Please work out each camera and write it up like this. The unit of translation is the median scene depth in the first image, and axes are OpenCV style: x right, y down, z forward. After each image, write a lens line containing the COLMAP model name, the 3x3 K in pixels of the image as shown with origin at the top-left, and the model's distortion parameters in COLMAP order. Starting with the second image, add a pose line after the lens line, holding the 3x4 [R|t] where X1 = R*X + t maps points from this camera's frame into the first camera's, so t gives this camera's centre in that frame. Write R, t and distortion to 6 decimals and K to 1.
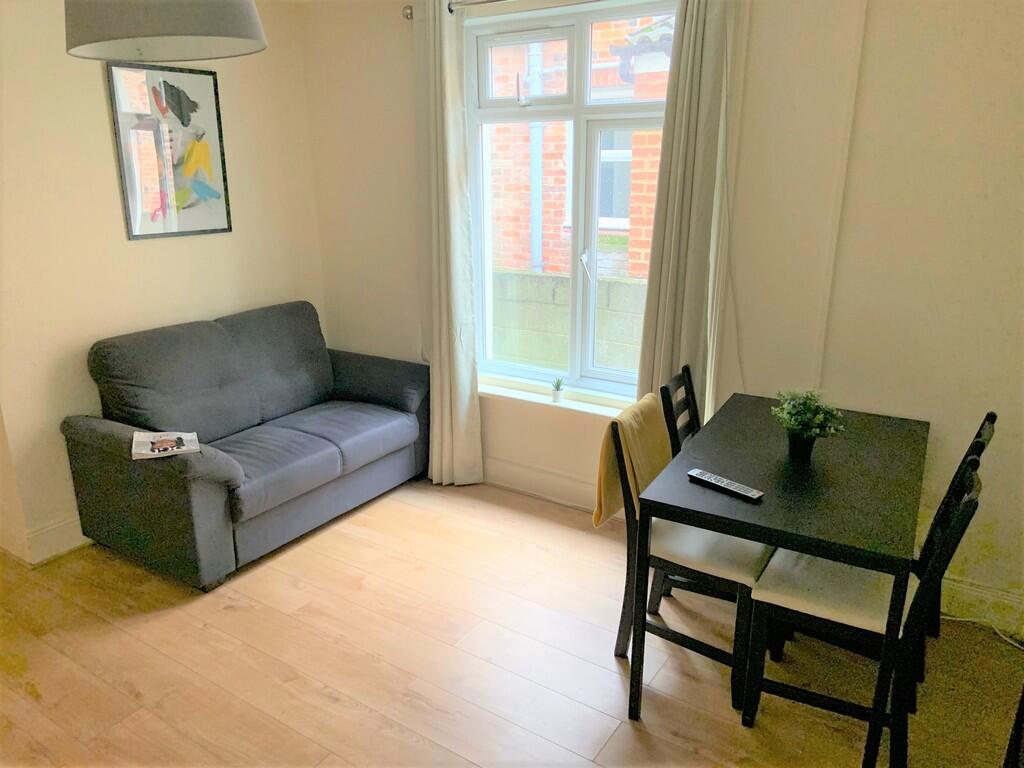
lens RADIAL K [[762.7, 0, 512.0], [0, 762.7, 384.0], [0, 0, 1]] dist [0.061827, -0.105516]
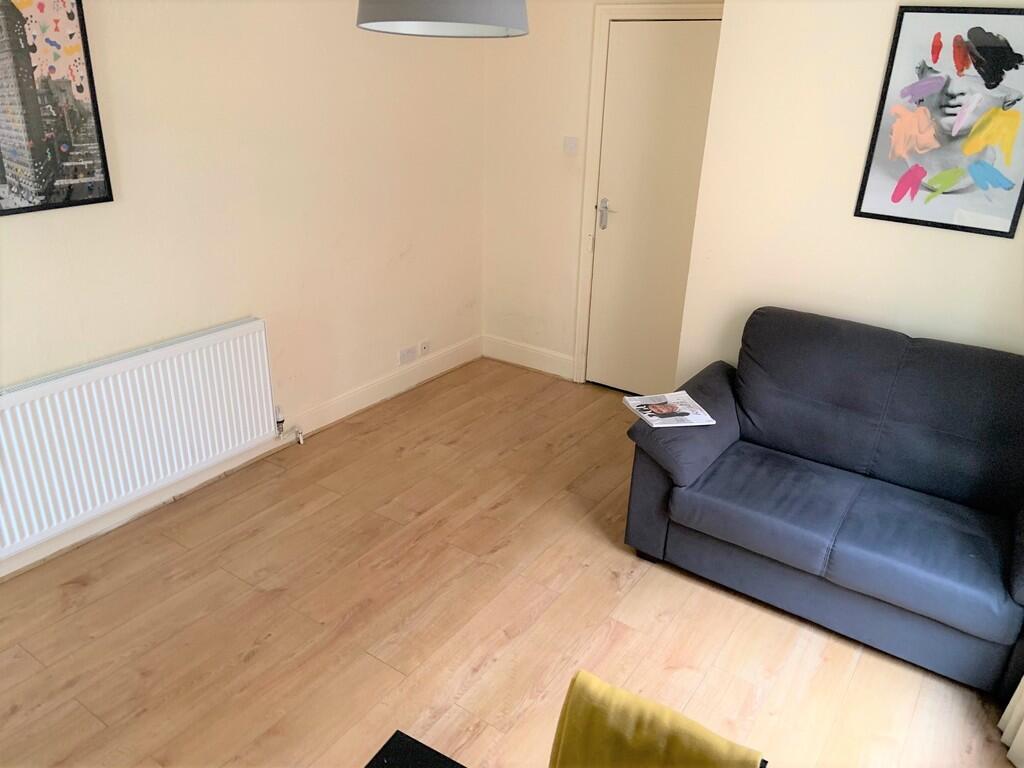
lens RADIAL K [[762.7, 0, 512.0], [0, 762.7, 384.0], [0, 0, 1]] dist [0.061827, -0.105516]
pose [[-0.047139, 0.392863, -0.918388, 0.395556], [-0.313199, 0.867233, 0.387056, -0.233224], [0.948517, 0.305884, 0.082164, 0.602253]]
